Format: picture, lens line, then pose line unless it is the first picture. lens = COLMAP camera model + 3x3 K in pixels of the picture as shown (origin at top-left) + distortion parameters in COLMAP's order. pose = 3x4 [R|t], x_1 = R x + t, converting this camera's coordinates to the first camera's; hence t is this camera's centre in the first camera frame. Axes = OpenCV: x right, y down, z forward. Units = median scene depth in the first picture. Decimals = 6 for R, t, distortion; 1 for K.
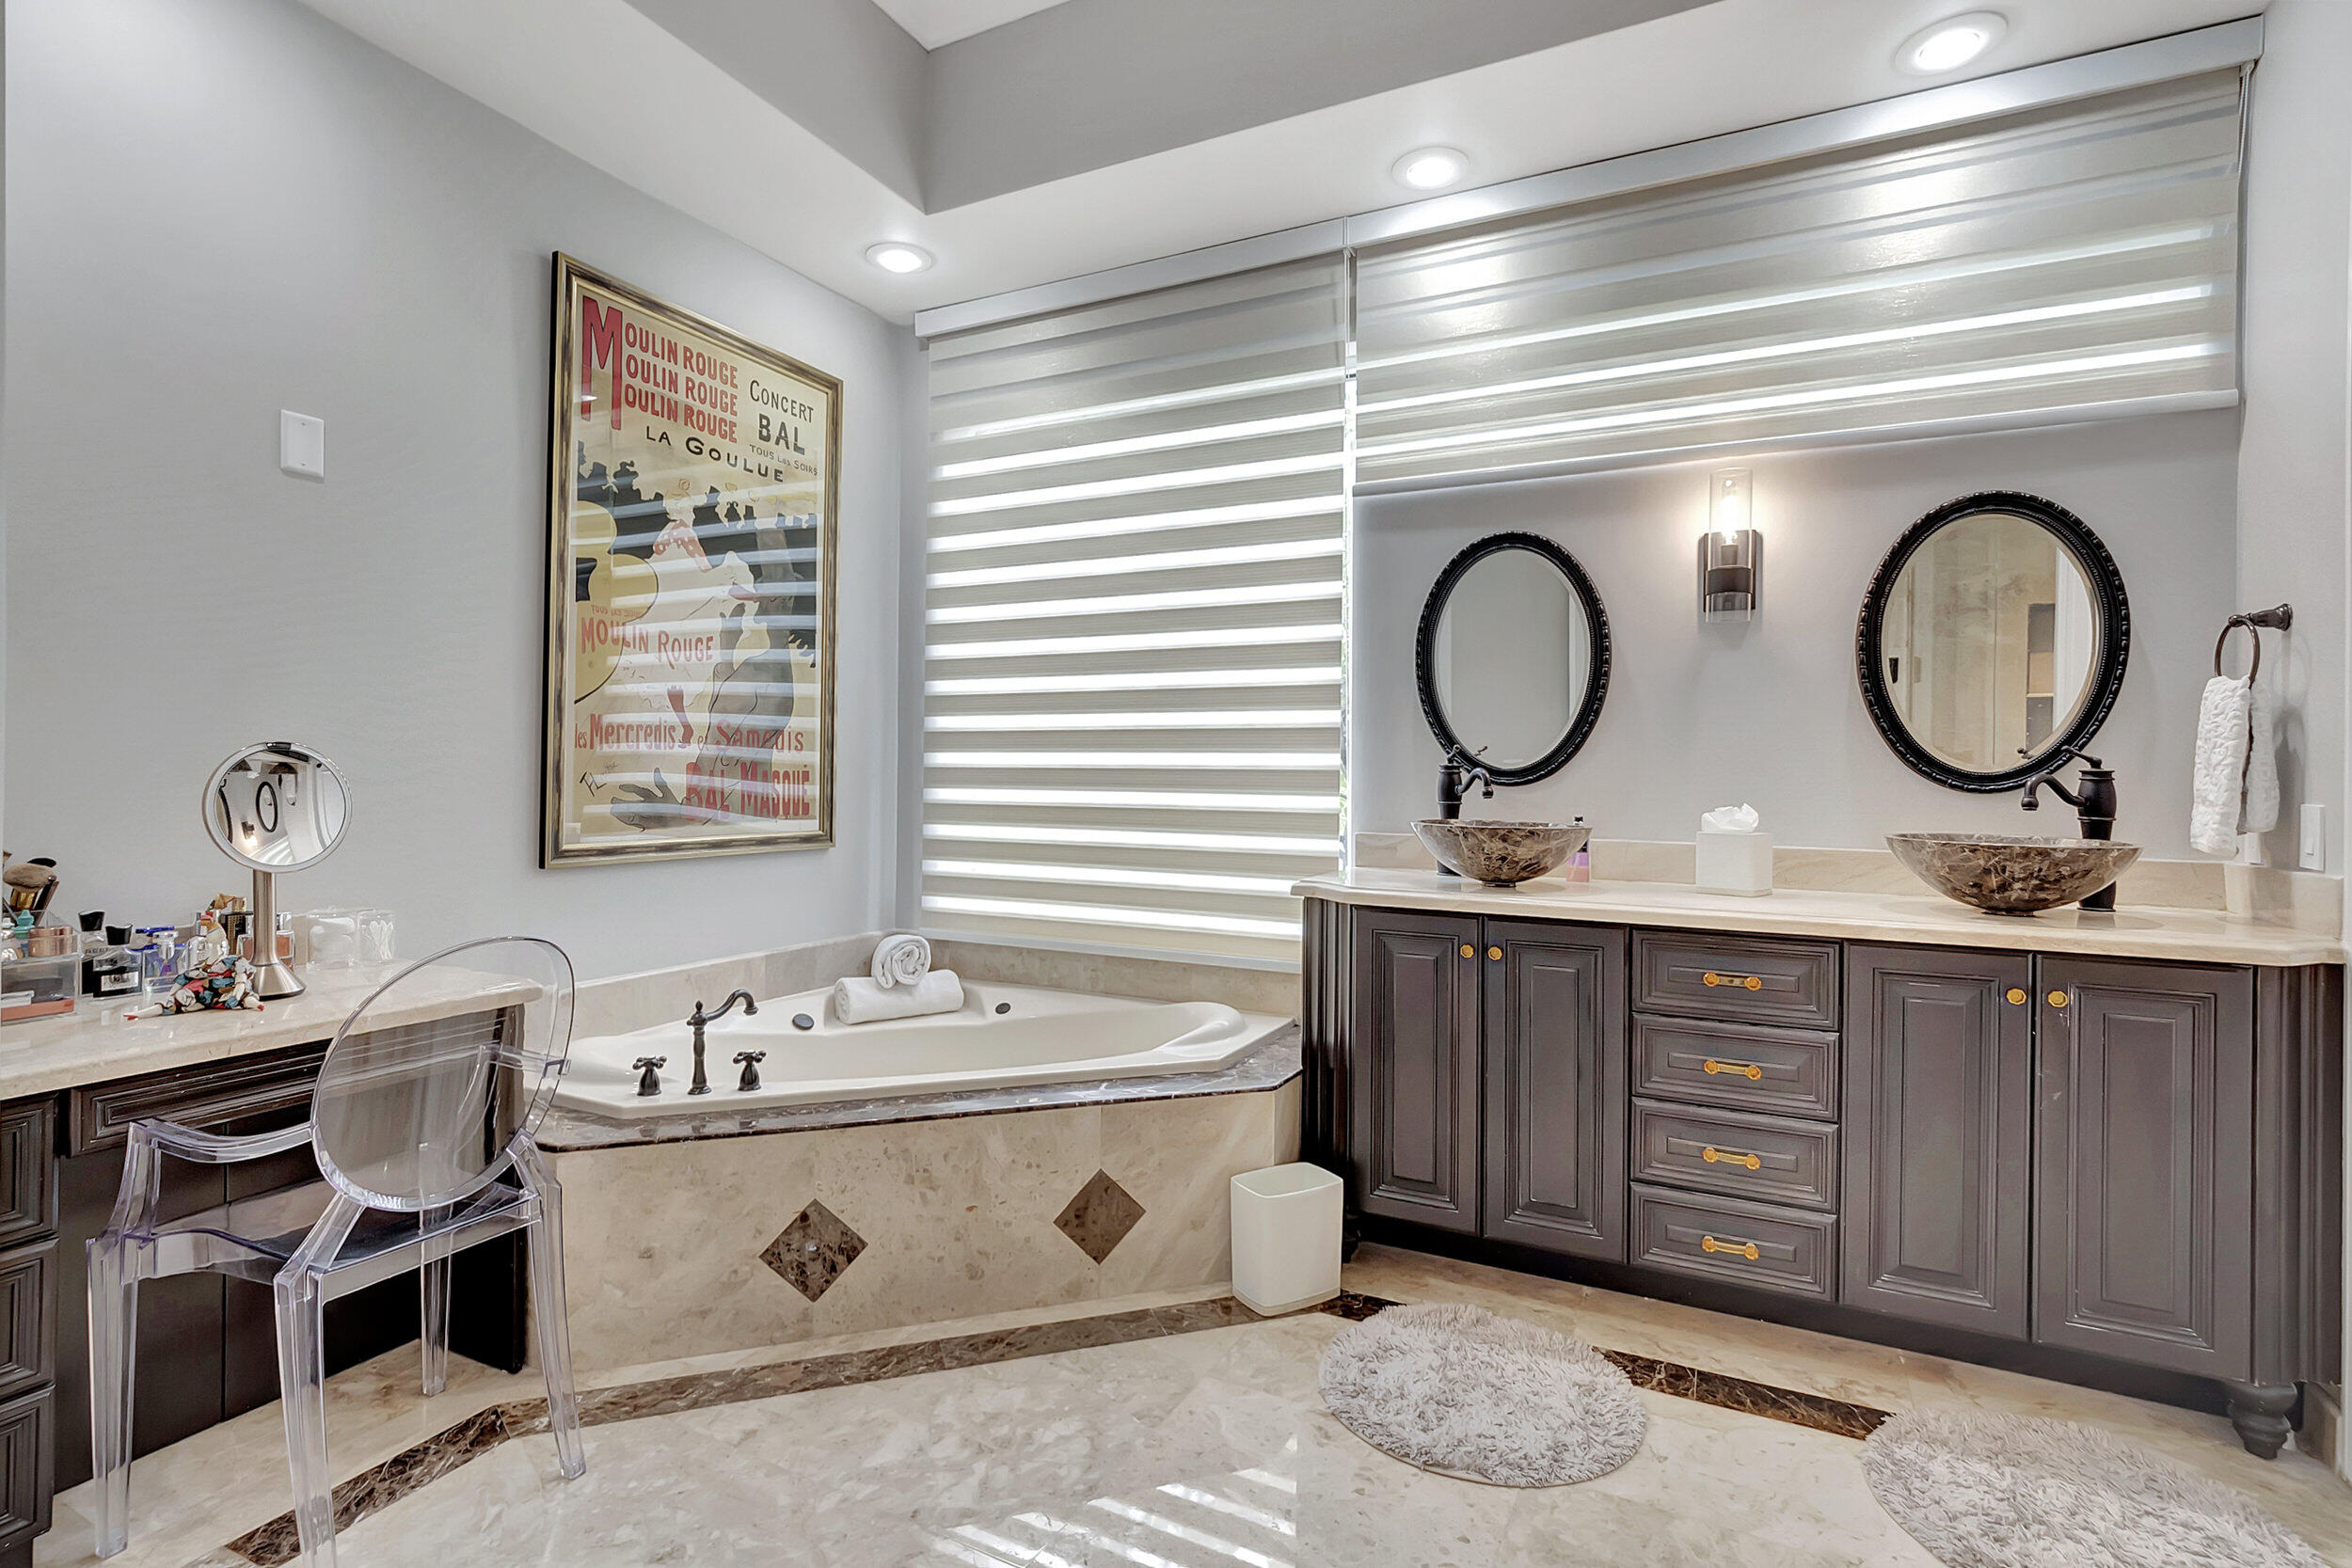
lens RADIAL K [[1135.4, 0, 1169.2], [0, 1135.4, 761.6], [0, 0, 1]] dist [0.015115, 0.000250]
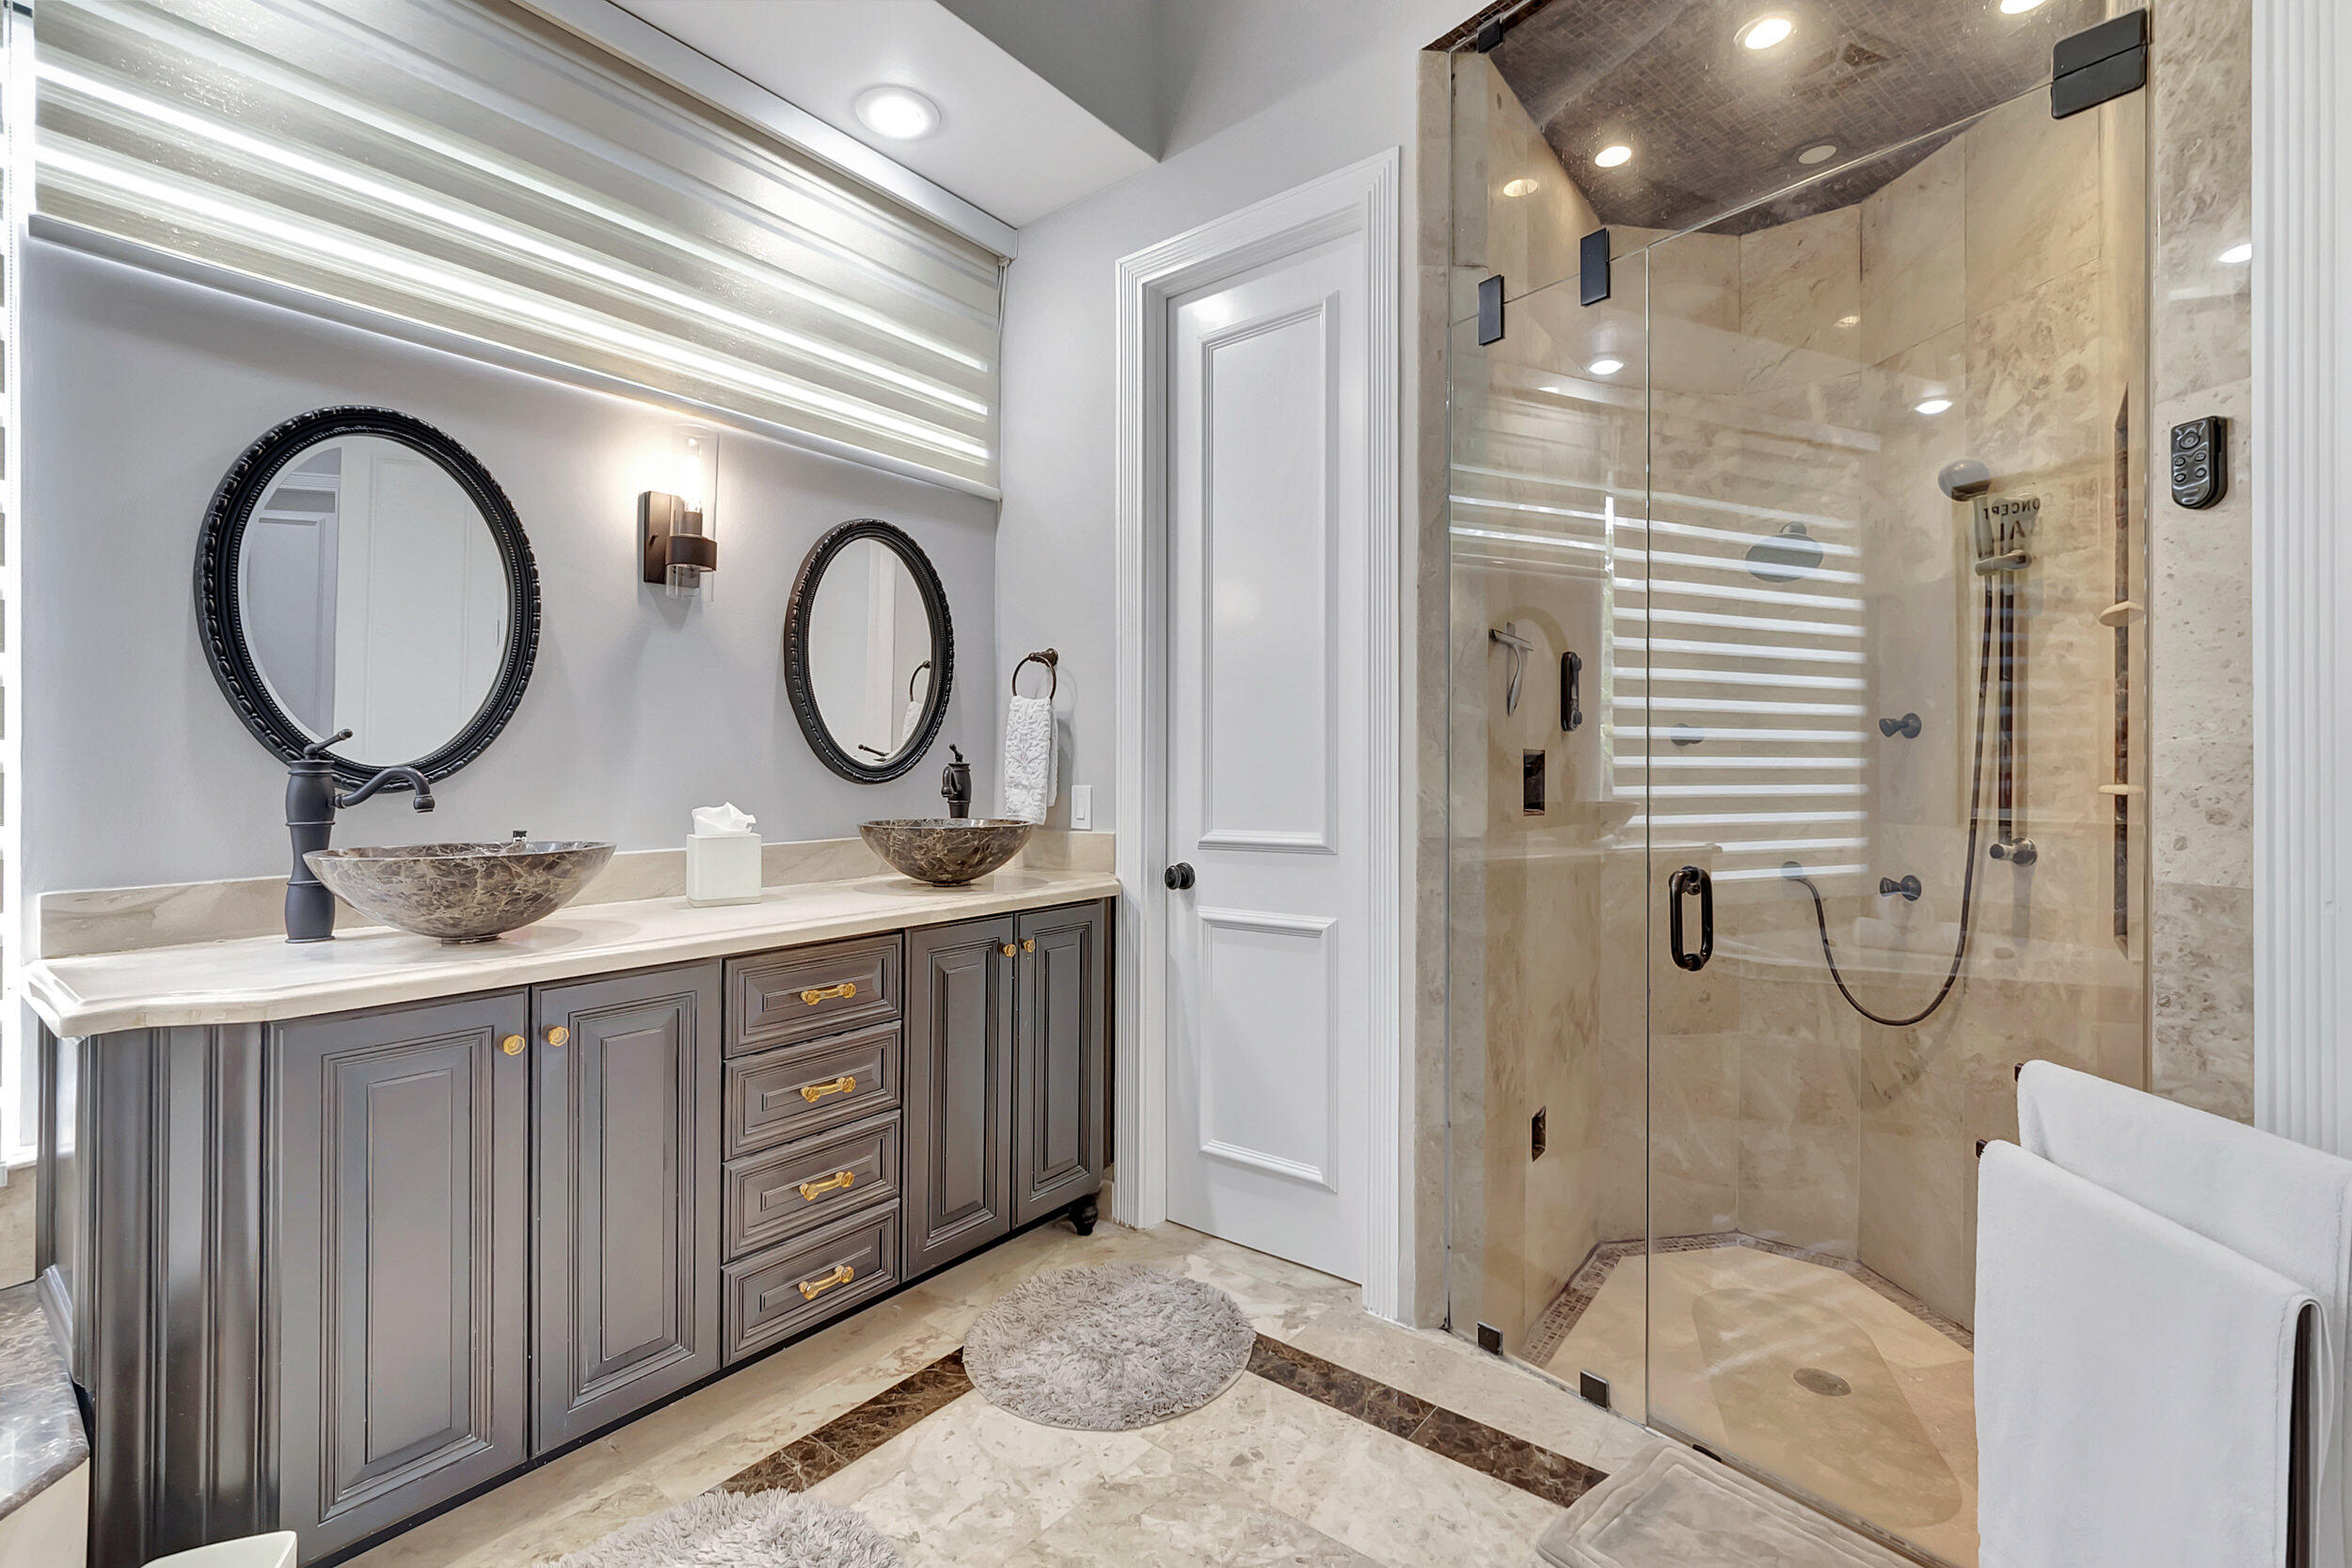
lens RADIAL K [[1035.7, 0, 1179.1], [0, 1035.7, 778.3], [0, 0, 1]] dist [0.000489, 0.000092]
pose [[0.209079, -0.015565, 0.977775, -0.252532], [0.004757, 0.999878, 0.014899, 0.007927], [-0.977887, 0.001536, 0.209127, 0.527838]]
